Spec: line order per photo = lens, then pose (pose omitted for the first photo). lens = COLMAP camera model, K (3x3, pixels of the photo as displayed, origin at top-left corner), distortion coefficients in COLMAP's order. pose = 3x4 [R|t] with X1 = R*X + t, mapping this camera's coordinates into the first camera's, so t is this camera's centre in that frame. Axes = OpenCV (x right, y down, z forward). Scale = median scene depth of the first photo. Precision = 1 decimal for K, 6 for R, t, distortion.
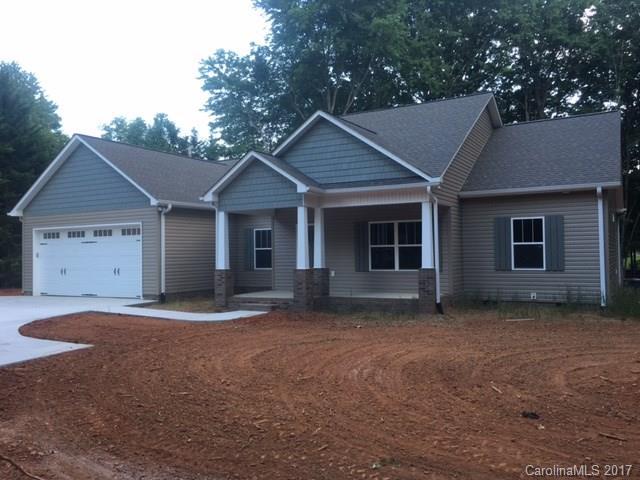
lens RADIAL K [[549.1, 0, 320.9], [0, 549.1, 239.2], [0, 0, 1]] dist [0.061901, -0.068863]
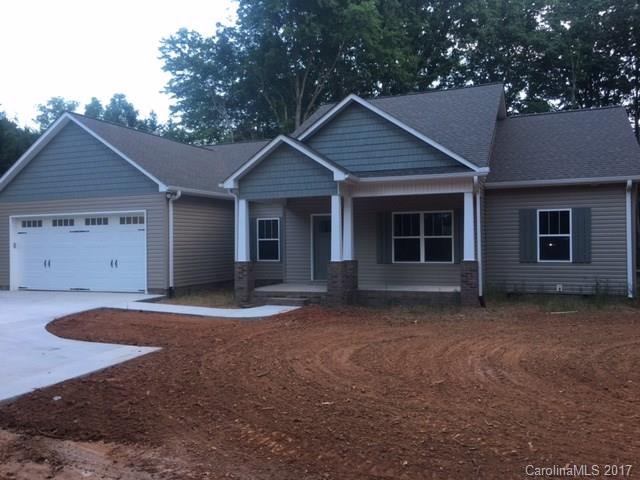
lens RADIAL K [[549.1, 0, 321.8], [0, 549.1, 240.6], [0, 0, 1]] dist [0.061901, -0.068863]
pose [[0.992511, 0.004063, 0.122088, -0.162717], [-0.006498, 0.999788, 0.019559, 0.000098], [-0.121983, -0.020205, 0.992327, 0.057548]]
